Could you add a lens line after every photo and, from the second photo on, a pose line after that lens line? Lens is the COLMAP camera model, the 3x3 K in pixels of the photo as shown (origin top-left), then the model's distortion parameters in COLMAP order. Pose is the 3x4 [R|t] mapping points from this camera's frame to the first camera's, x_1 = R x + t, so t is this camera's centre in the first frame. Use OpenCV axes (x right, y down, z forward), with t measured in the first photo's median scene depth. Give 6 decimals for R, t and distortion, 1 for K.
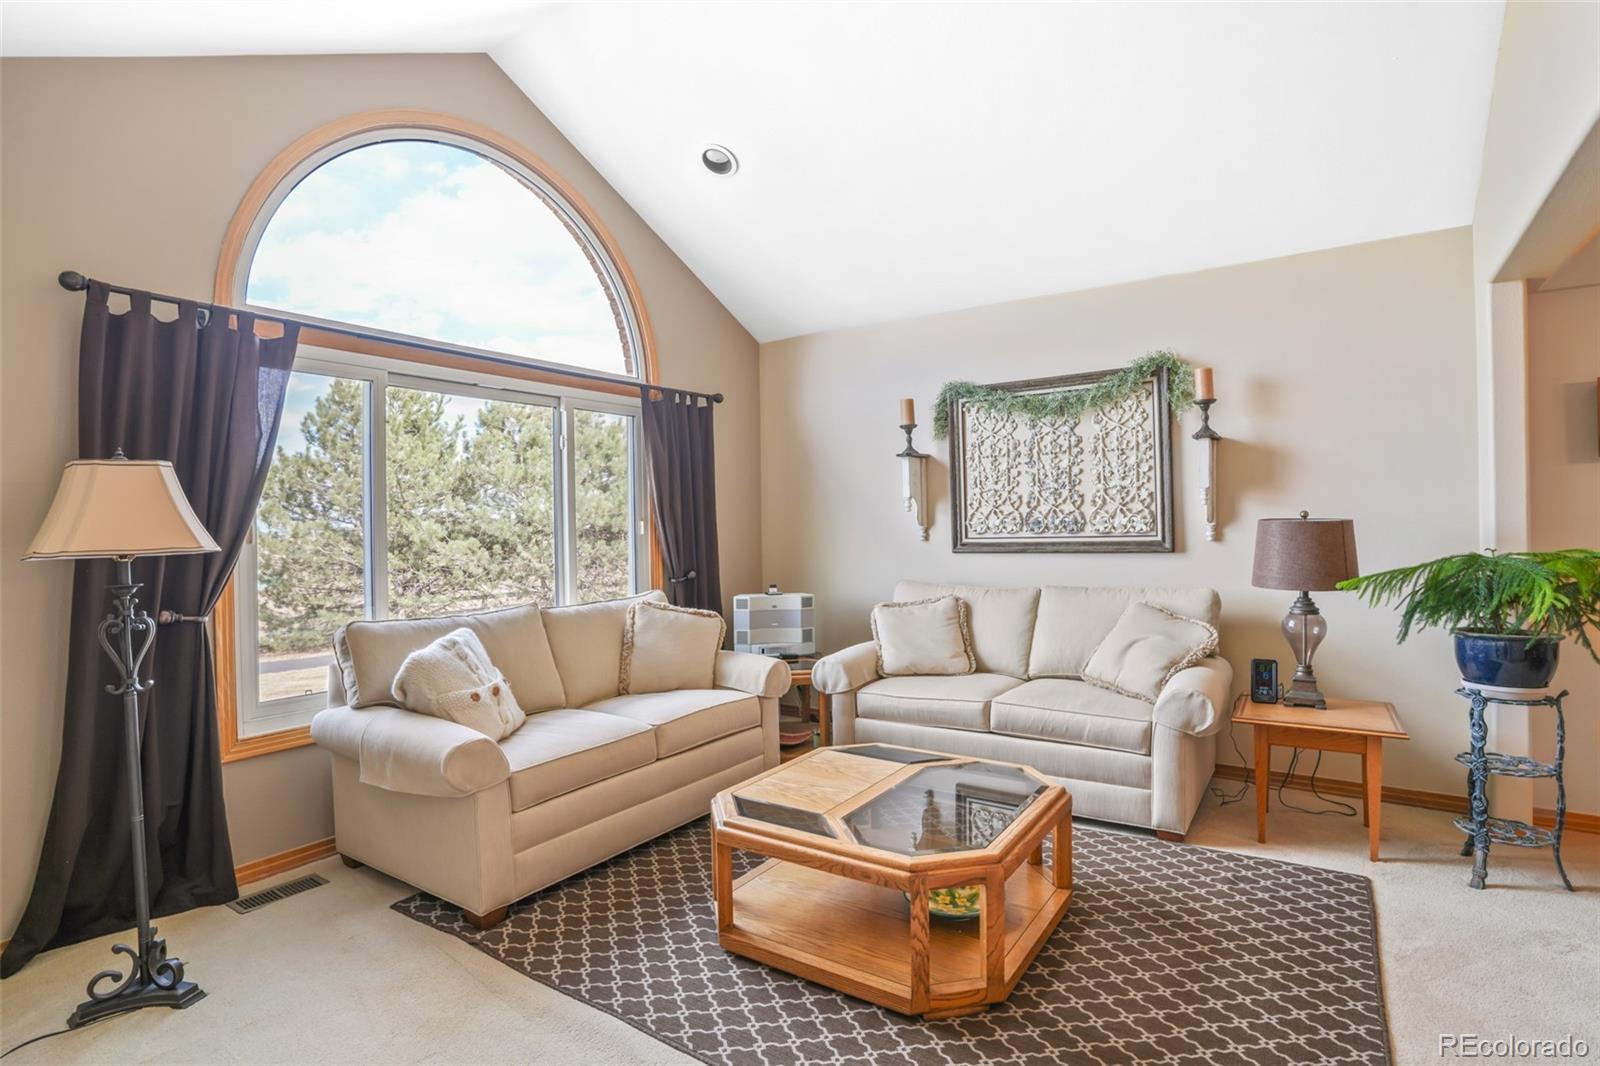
lens RADIAL K [[777.2, 0, 809.4], [0, 777.2, 529.0], [0, 0, 1]] dist [-0.003743, 0.004375]
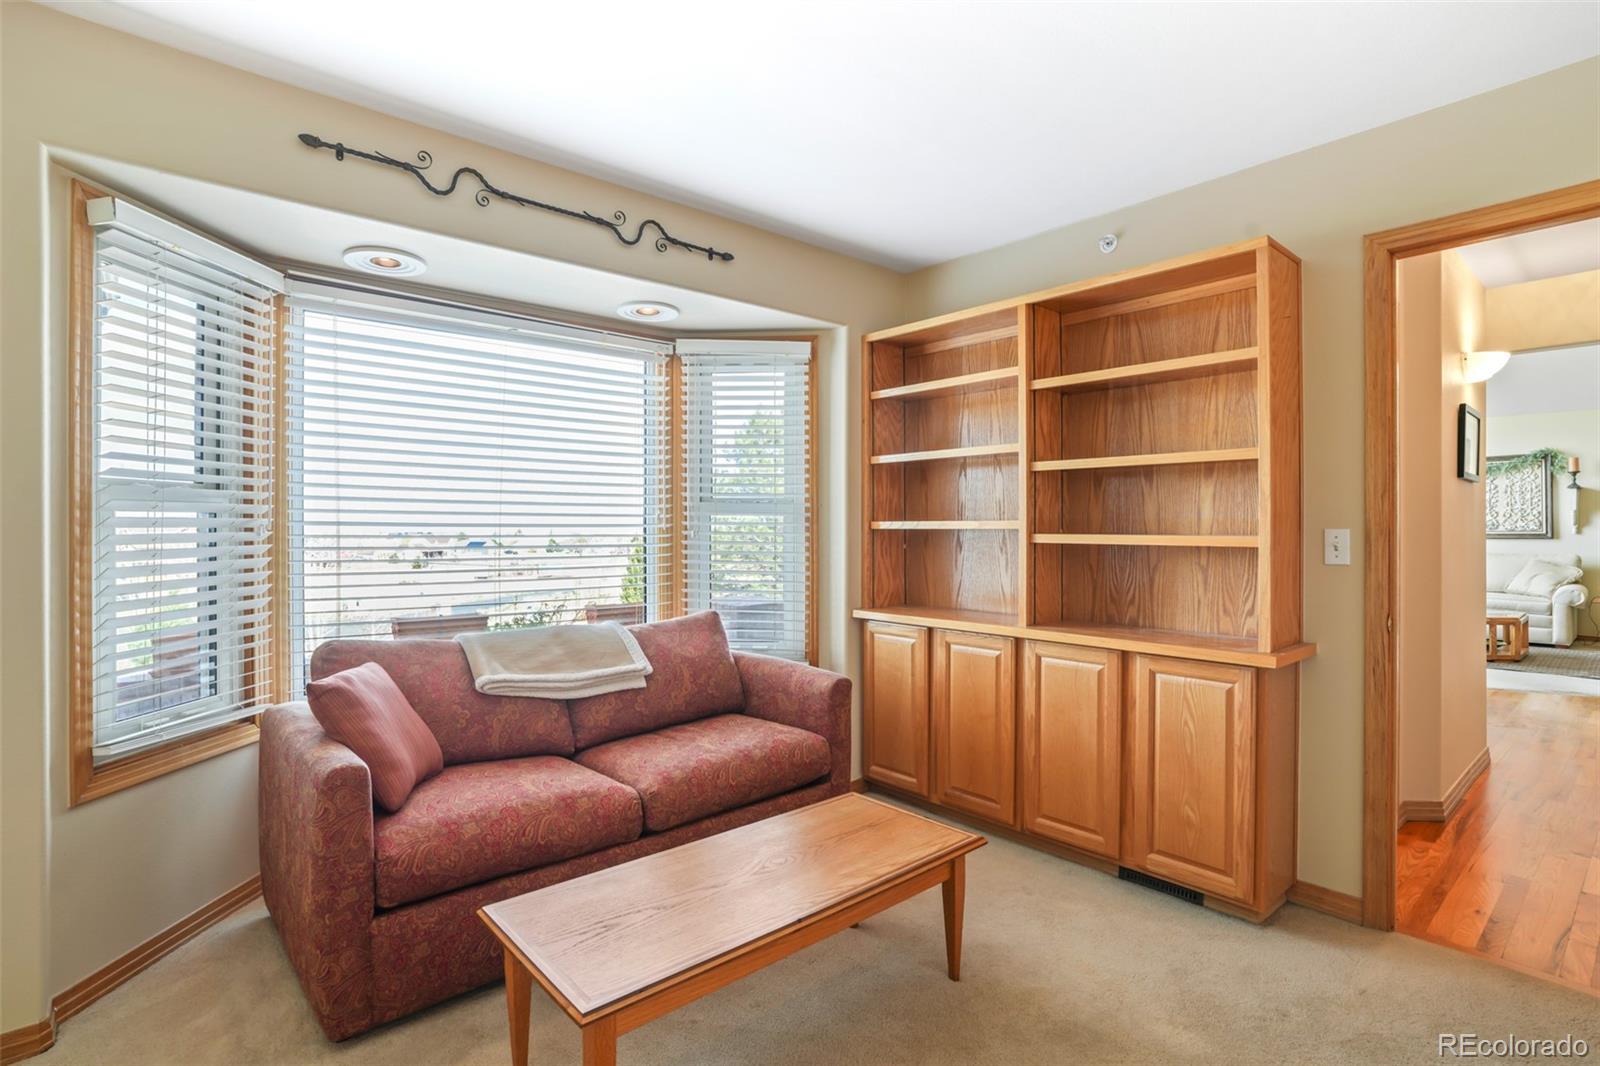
lens RADIAL K [[777.2, 0, 791.2], [0, 777.2, 531.5], [0, 0, 1]] dist [-0.003743, 0.004375]
pose [[0.972410, 0.021975, -0.232241, -1.164159], [-0.024246, 0.999682, -0.006925, 0.080147], [0.232015, 0.012365, 0.972634, -1.711643]]
